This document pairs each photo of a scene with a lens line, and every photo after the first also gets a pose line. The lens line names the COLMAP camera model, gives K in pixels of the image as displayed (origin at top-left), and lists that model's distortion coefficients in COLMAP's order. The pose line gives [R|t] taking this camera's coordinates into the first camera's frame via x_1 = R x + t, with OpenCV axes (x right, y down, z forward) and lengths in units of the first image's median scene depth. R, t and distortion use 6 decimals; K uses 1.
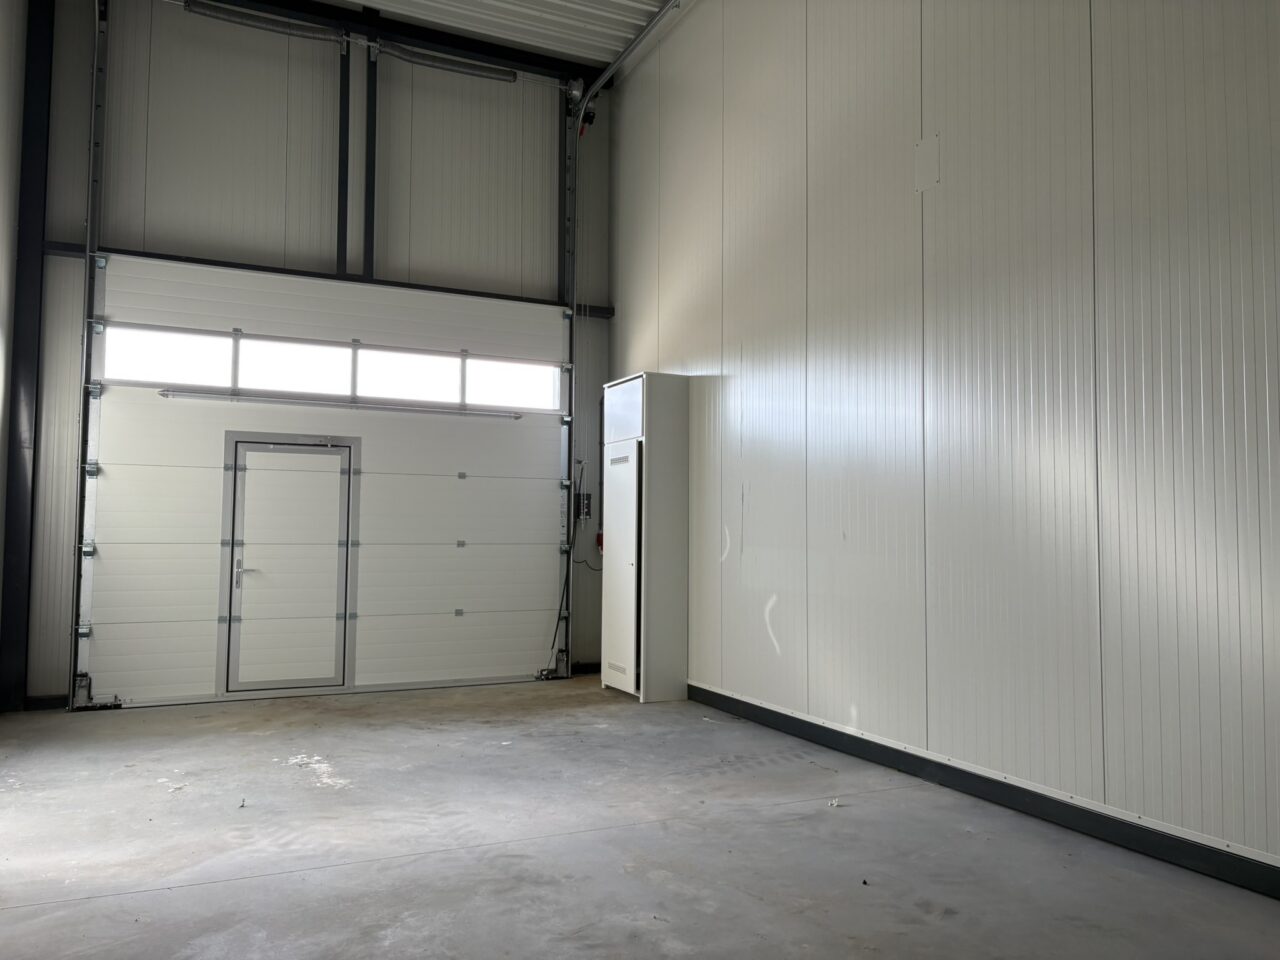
lens RADIAL K [[1023.7, 0, 679.2], [0, 1023.7, 498.4], [0, 0, 1]] dist [-0.007426, 0.007987]
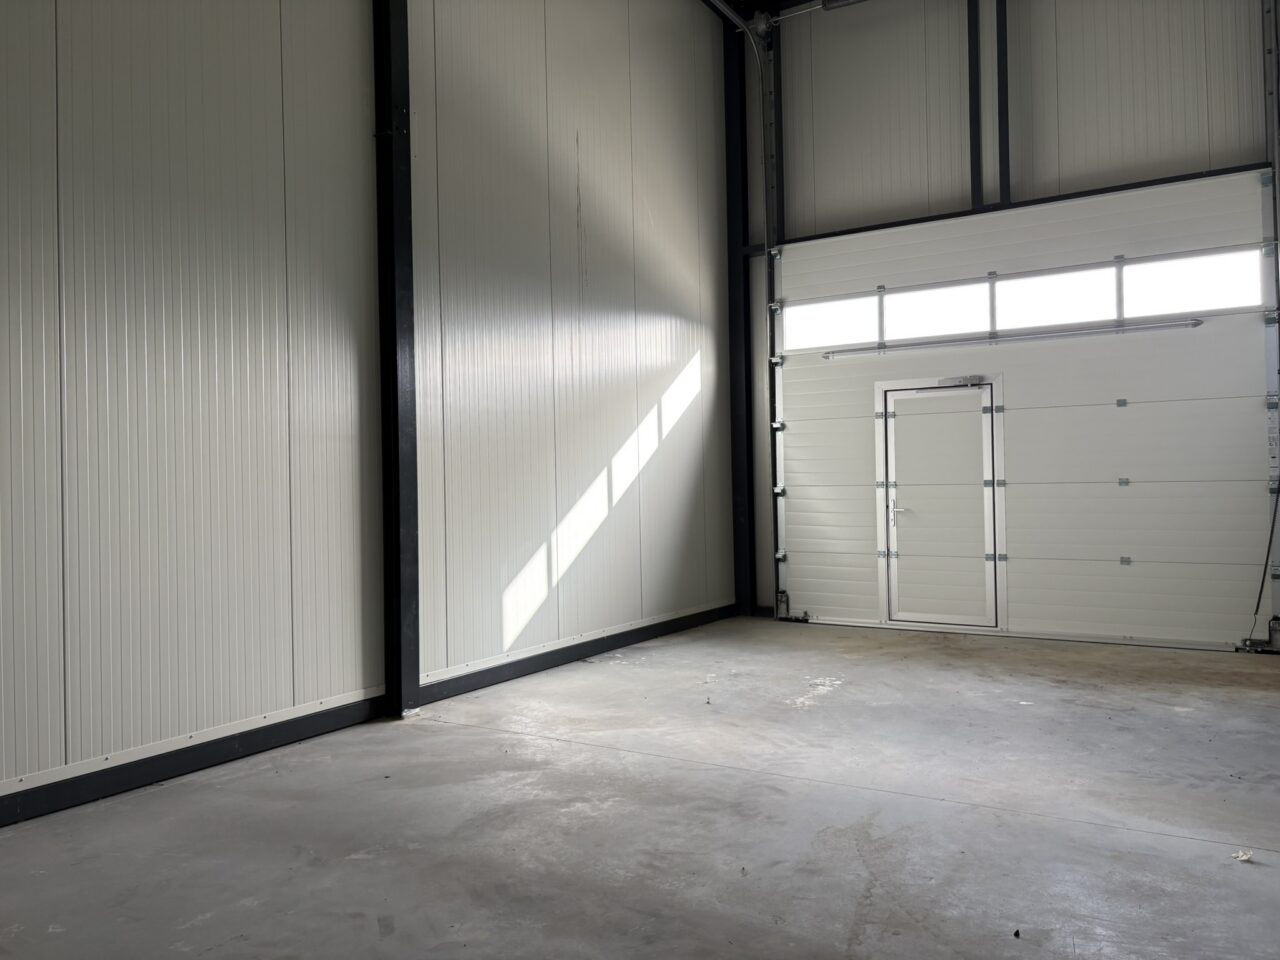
lens RADIAL K [[1027.9, 0, 600.0], [0, 1027.9, 469.5], [0, 0, 1]] dist [0.035239, -0.050488]
pose [[0.476901, -0.024676, -0.878611, 0.530194], [0.056075, 0.998424, 0.002396, 0.012671], [0.877167, -0.050411, 0.477533, 0.287641]]
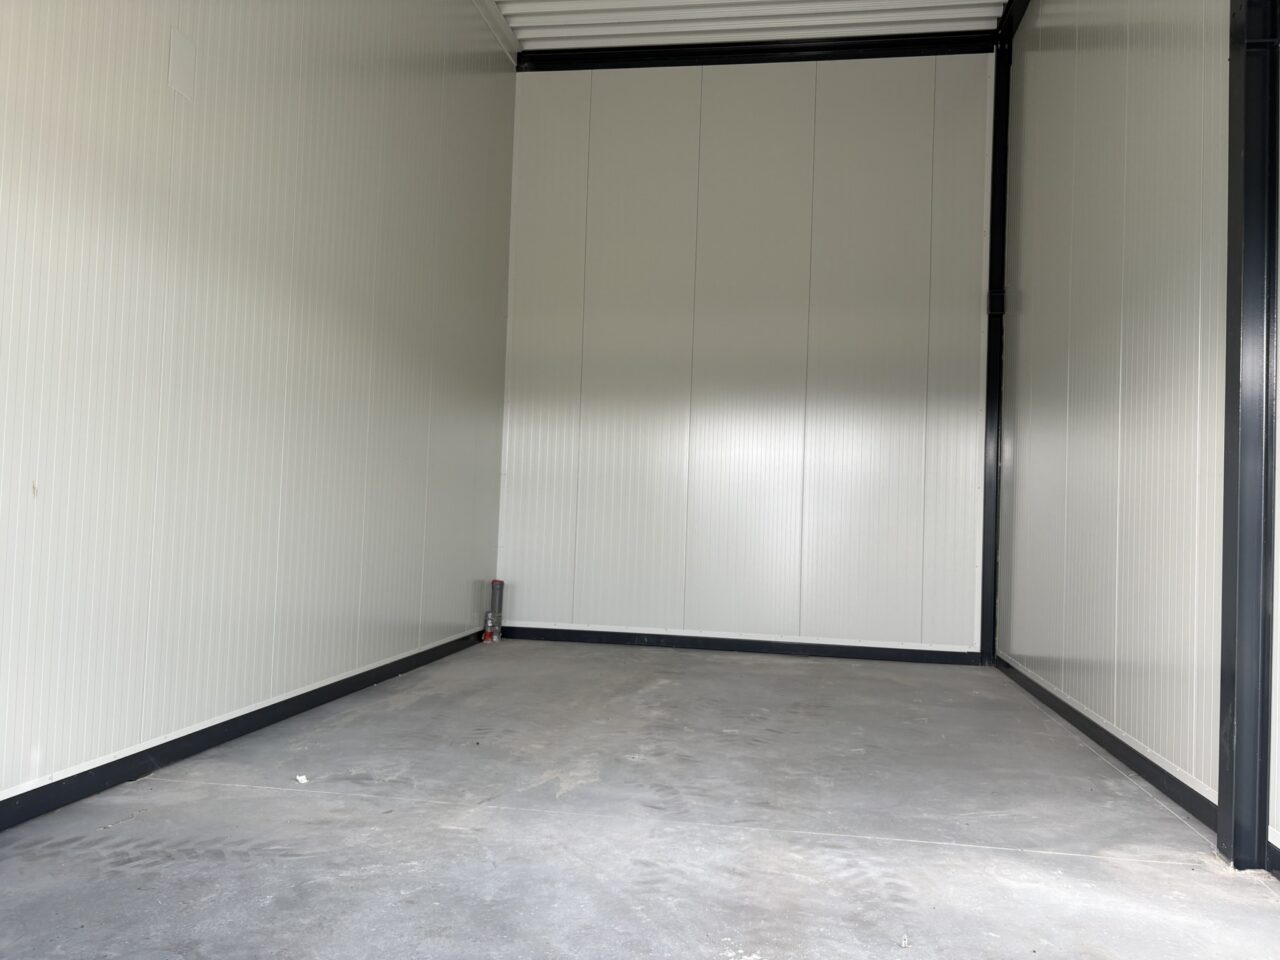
lens RADIAL K [[934.4, 0, 640.0], [0, 934.4, 480.0], [0, 0, 1]] dist [0.033628, -0.007229]
pose [[-0.805129, -0.020850, 0.592733, -0.577196], [-0.061720, 0.996901, -0.048770, 0.040317], [-0.589879, -0.075850, -0.803921, 1.444702]]
